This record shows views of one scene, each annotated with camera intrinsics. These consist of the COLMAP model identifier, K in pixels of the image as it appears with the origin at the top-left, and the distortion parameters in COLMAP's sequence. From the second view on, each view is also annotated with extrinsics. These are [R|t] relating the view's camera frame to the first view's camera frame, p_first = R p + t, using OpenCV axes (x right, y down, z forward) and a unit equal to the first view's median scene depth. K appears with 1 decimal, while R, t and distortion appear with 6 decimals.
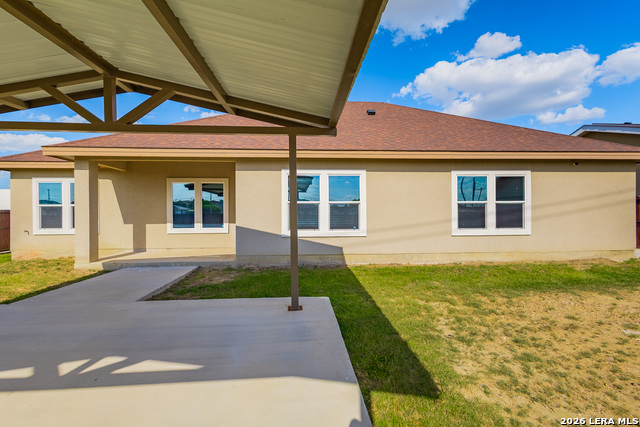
lens RADIAL K [[293.3, 0, 322.9], [0, 293.3, 213.5], [0, 0, 1]] dist [0.008684, -0.001929]
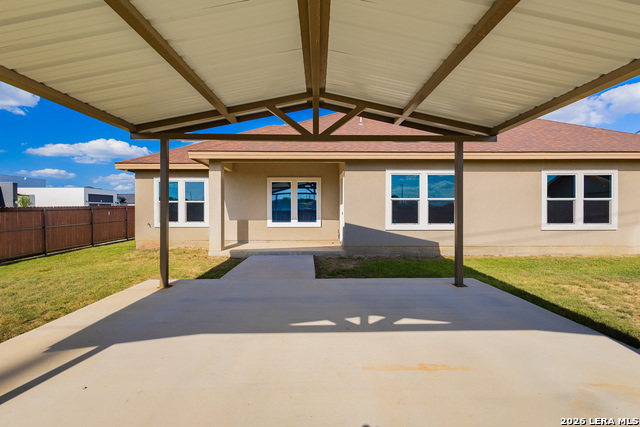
lens RADIAL K [[293.3, 0, 324.5], [0, 293.3, 209.7], [0, 0, 1]] dist [0.008684, -0.001929]
pose [[0.999058, 0.001996, -0.043349, -0.310966], [-0.002210, 0.999986, -0.004889, 0.007641], [0.043339, 0.004981, 0.999048, -0.114979]]
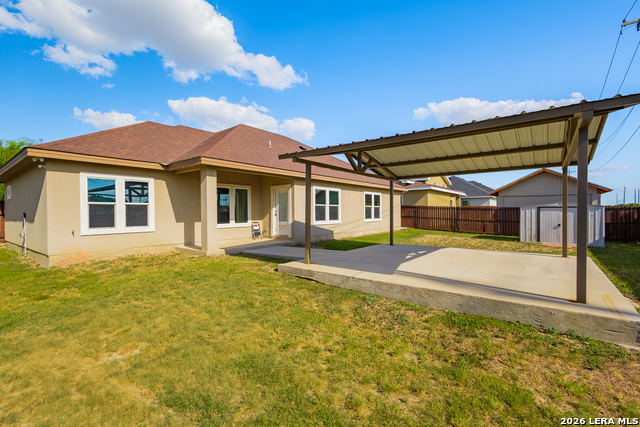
lens RADIAL K [[293.3, 0, 316.9], [0, 293.3, 212.7], [0, 0, 1]] dist [0.008684, -0.001929]
pose [[0.667744, -0.003281, 0.744384, -1.333613], [0.007211, 0.999972, -0.002061, 0.010255], [-0.744356, 0.006744, 0.667749, -0.144324]]
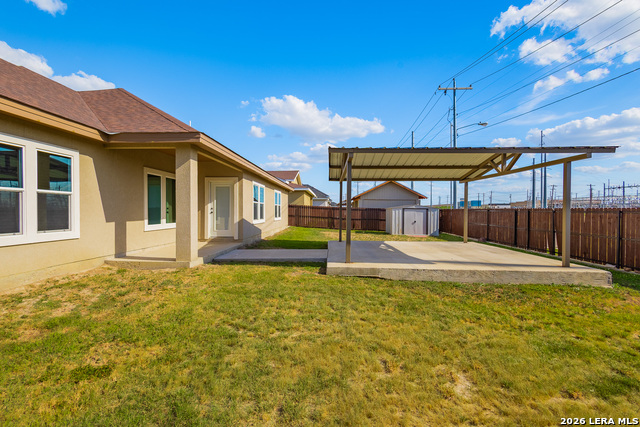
lens RADIAL K [[293.3, 0, 318.8], [0, 293.3, 213.7], [0, 0, 1]] dist [0.008684, -0.001929]
pose [[0.102349, -0.006396, 0.994728, -1.564170], [-0.002819, 0.999973, 0.006720, 0.011059], [-0.994745, -0.003492, 0.102329, 0.477640]]
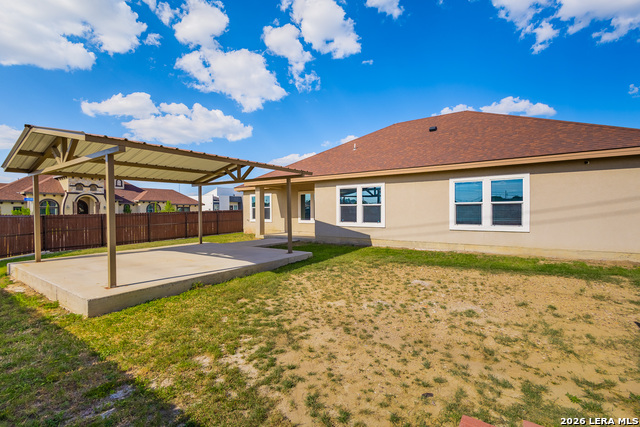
lens RADIAL K [[293.3, 0, 320.9], [0, 293.3, 215.8], [0, 0, 1]] dist [0.008684, -0.001929]
pose [[0.783730, 0.010534, -0.621012, 0.790942], [-0.004041, 0.999921, 0.011861, 0.002531], [0.621089, -0.006786, 0.783711, -0.342771]]
